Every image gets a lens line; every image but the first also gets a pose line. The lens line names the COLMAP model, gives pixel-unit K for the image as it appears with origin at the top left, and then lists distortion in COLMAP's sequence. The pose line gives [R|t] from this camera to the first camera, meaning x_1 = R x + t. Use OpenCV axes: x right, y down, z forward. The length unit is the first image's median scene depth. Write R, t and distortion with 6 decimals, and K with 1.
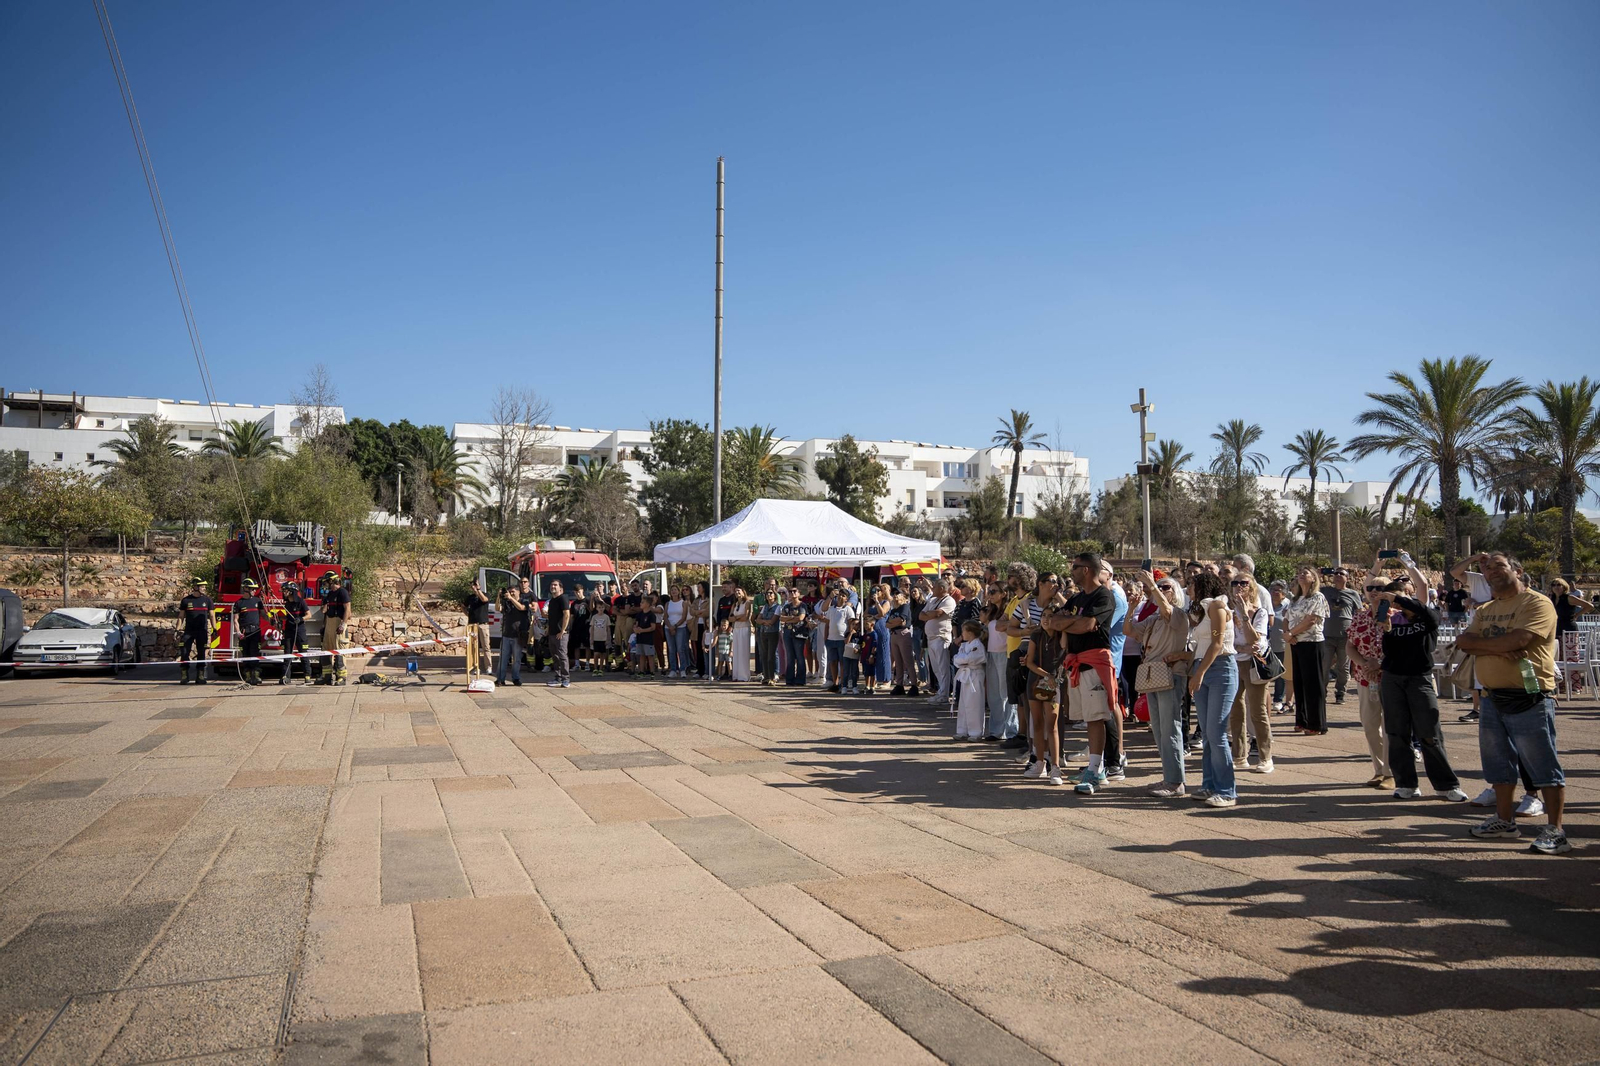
lens RADIAL K [[1098.1, 0, 800.0], [0, 1098.1, 533.0], [0, 0, 1]] dist [-0.143945, 0.112673]
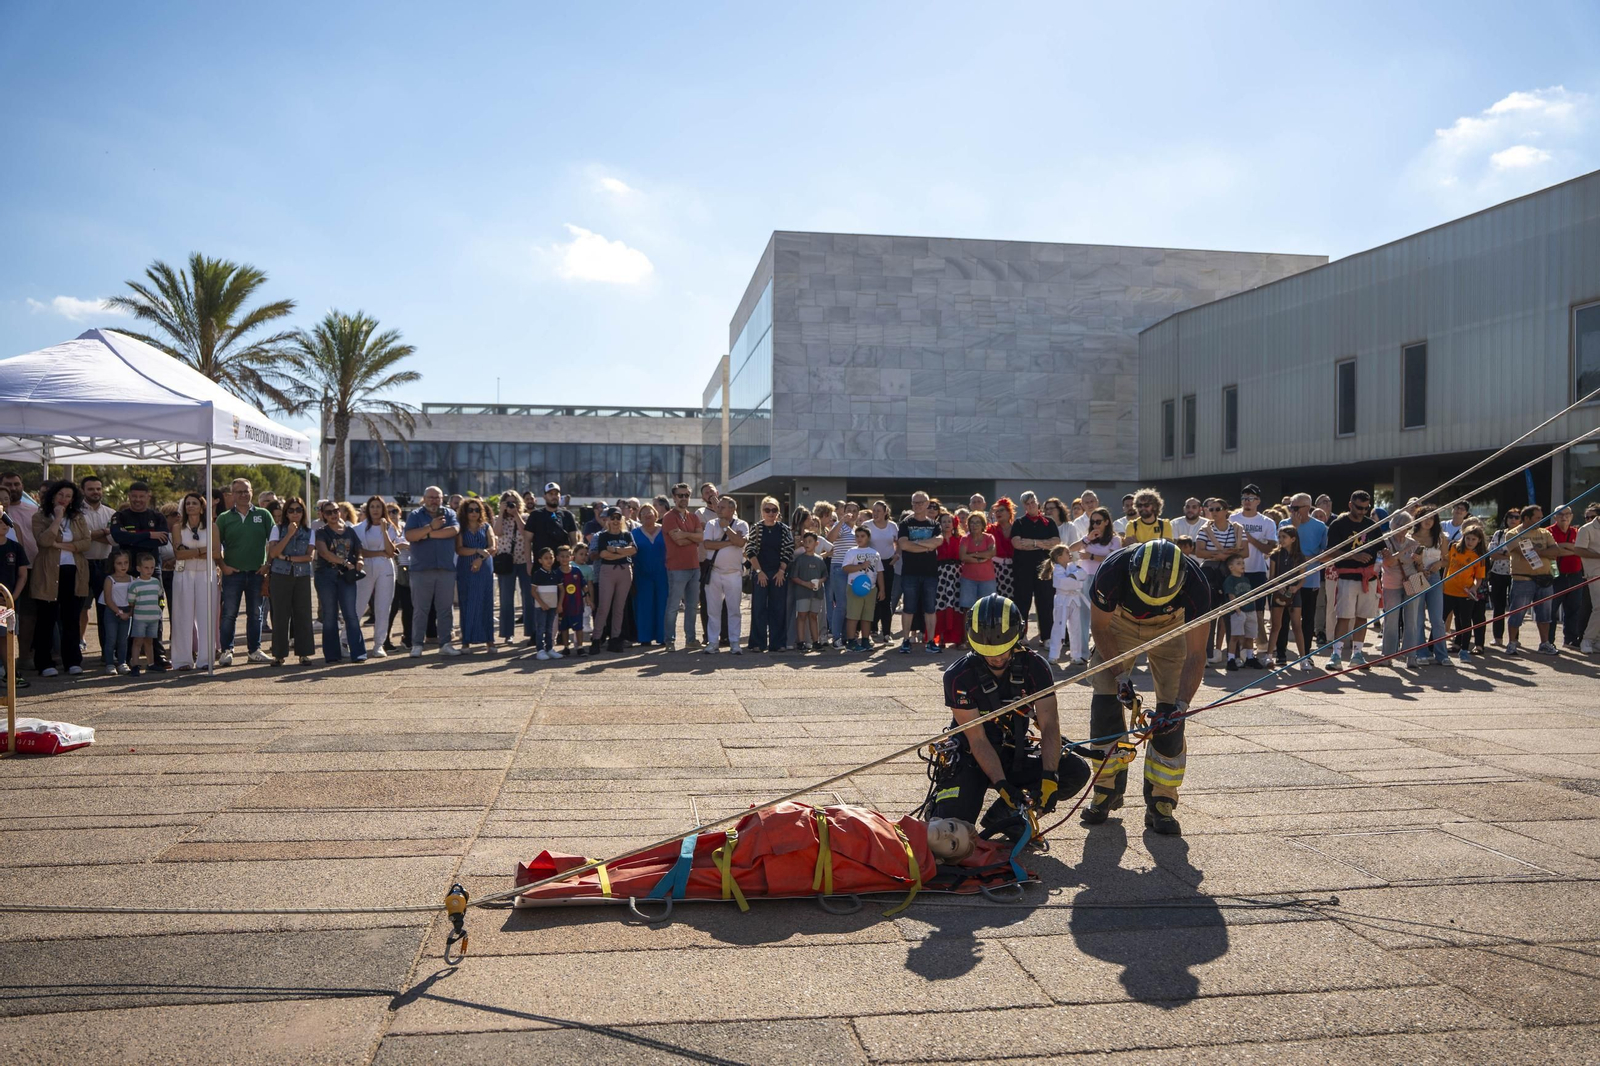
lens RADIAL K [[1250.8, 0, 800.0], [0, 1250.8, 533.0], [0, 0, 1]] dist [-0.082707, 0.104810]
pose [[0.232869, 0.004478, 0.972498, -0.135980], [-0.063843, 0.997903, 0.010693, 0.009930], [-0.970410, -0.064577, 0.232667, 0.134032]]
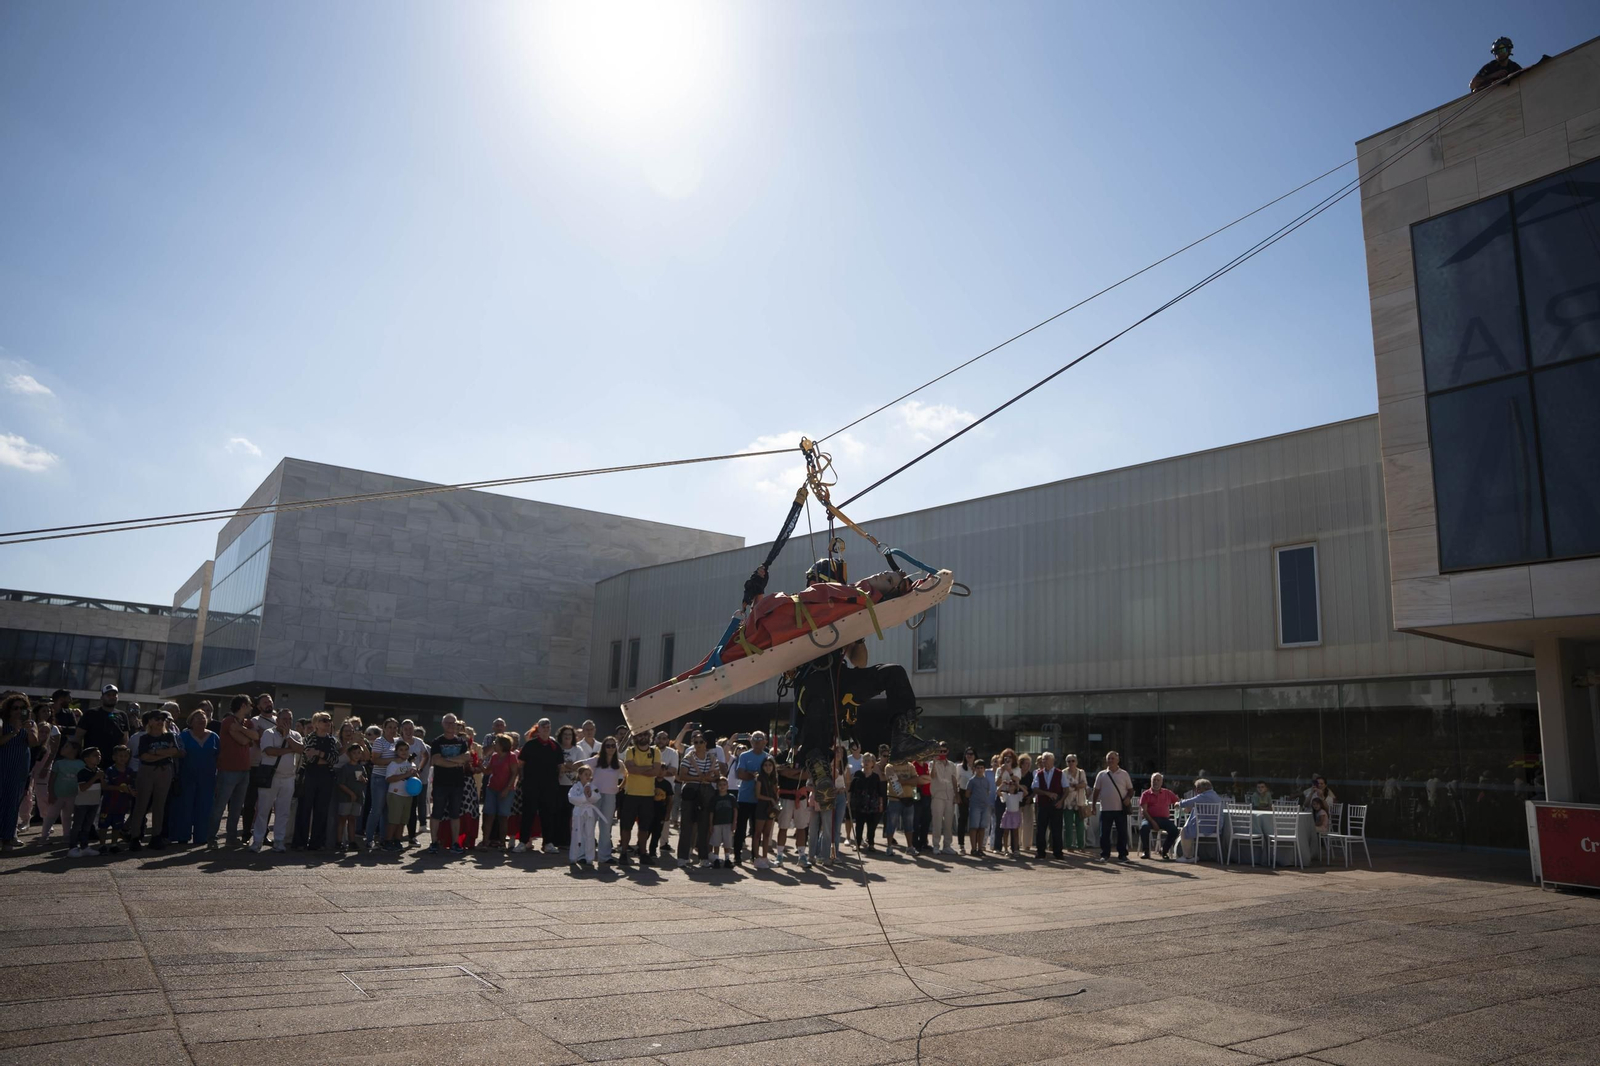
lens RADIAL K [[1098.1, 0, 800.0], [0, 1098.1, 533.0], [0, 0, 1]] dist [-0.143945, 0.112673]
pose [[-0.239767, 0.193108, 0.951431, -0.151035], [-0.095325, 0.970599, -0.221021, 0.009937], [-0.966139, -0.143689, -0.214309, 0.146209]]
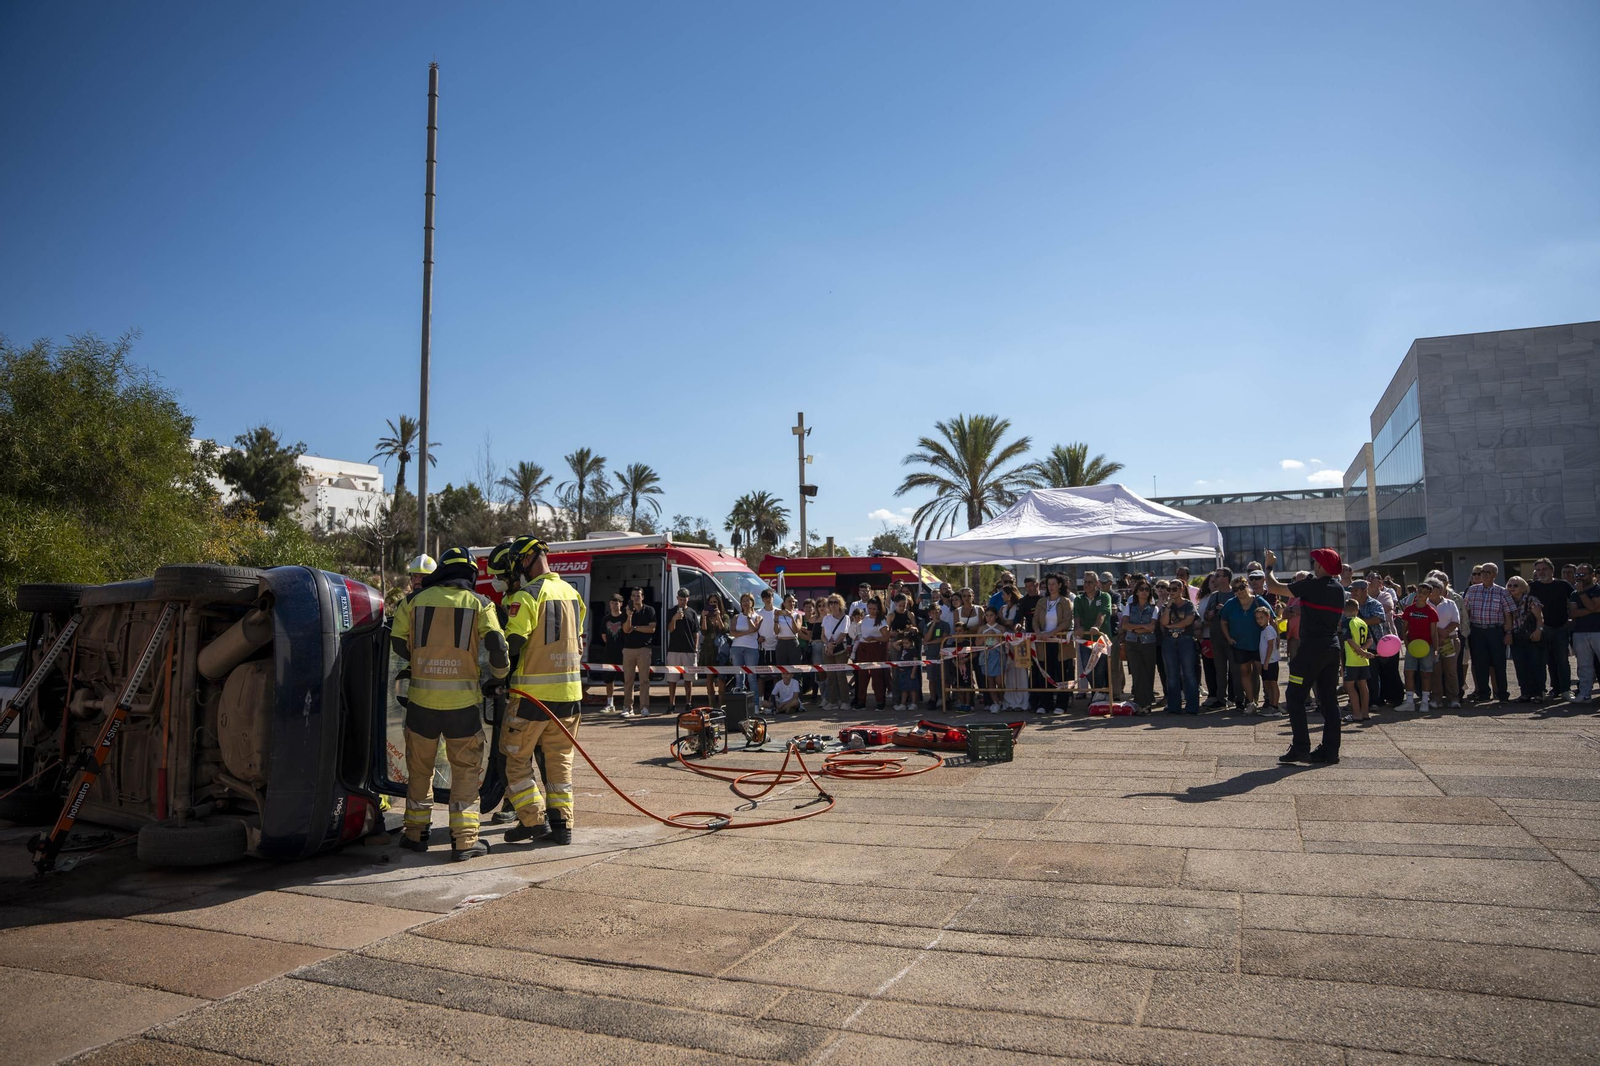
lens RADIAL K [[1098.1, 0, 800.0], [0, 1098.1, 533.0], [0, 0, 1]] dist [-0.143945, 0.112673]
pose [[0.700363, 0.041272, 0.712593, -0.214146], [-0.023258, 0.999116, -0.035008, 0.009818], [-0.713408, 0.007945, 0.700704, 0.126777]]
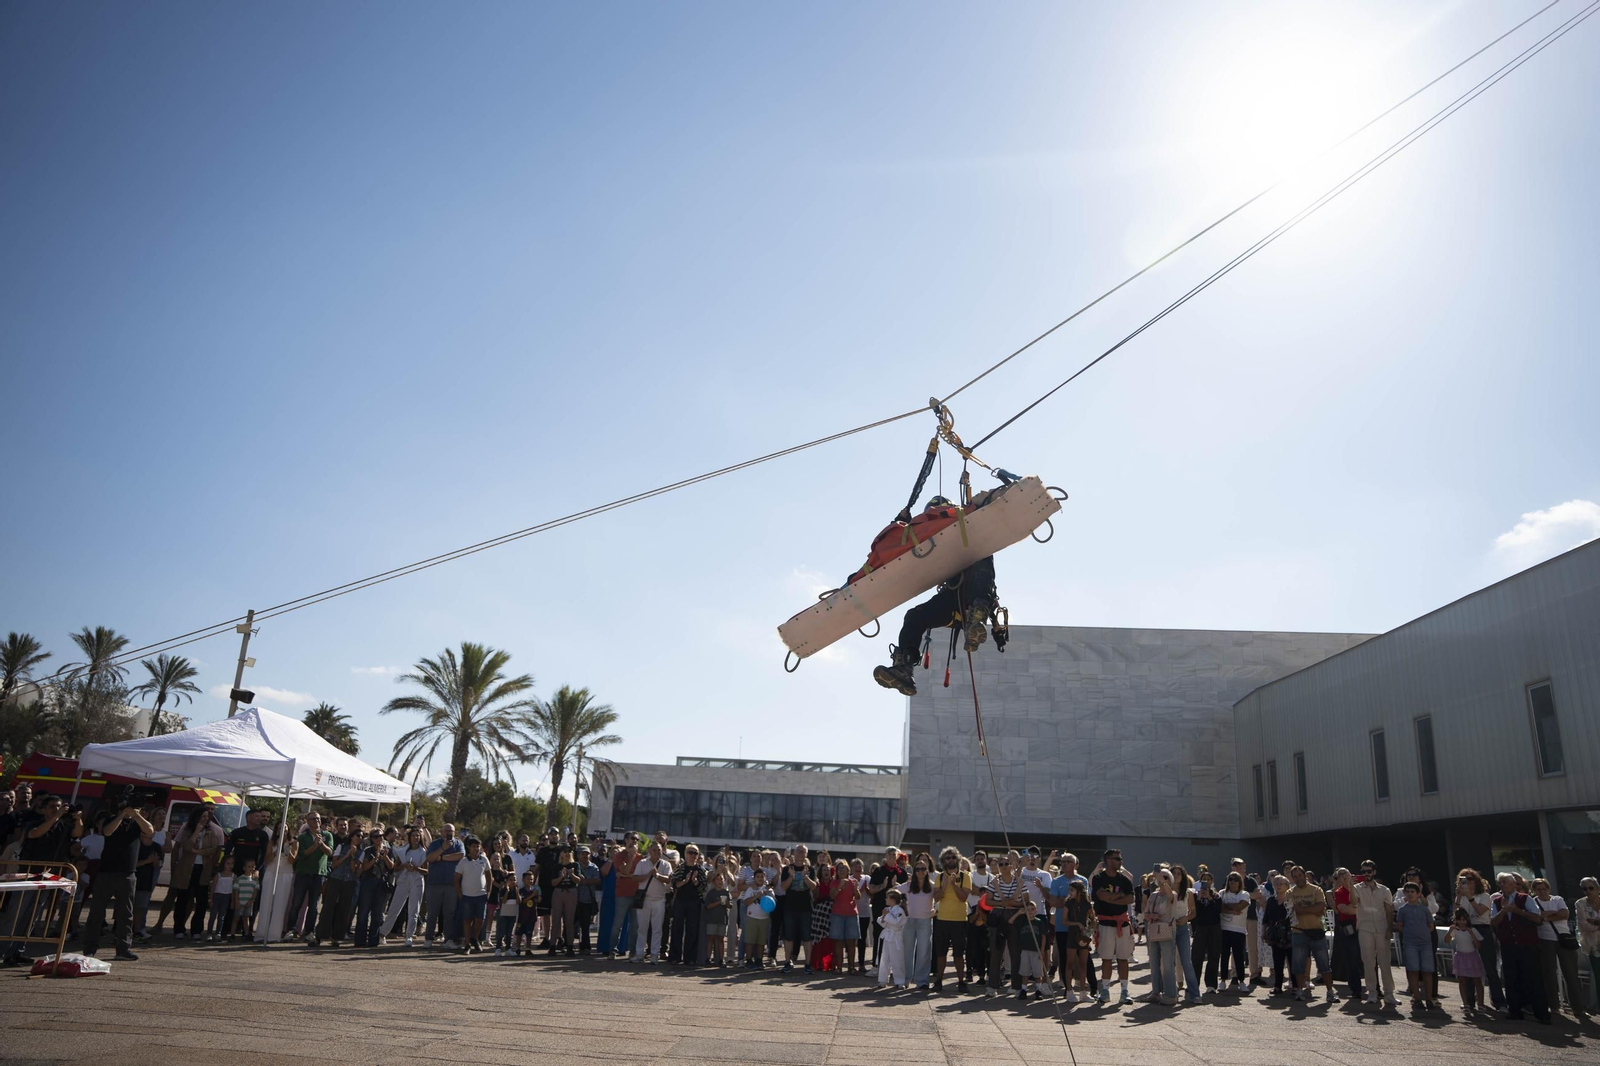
lens RADIAL K [[1098.1, 0, 800.0], [0, 1098.1, 533.0], [0, 0, 1]] dist [-0.143945, 0.112673]
pose [[0.430791, 0.292061, 0.853885, -0.147162], [-0.102104, 0.955882, -0.275435, 0.005474], [-0.896657, 0.031470, 0.441606, 0.072023]]
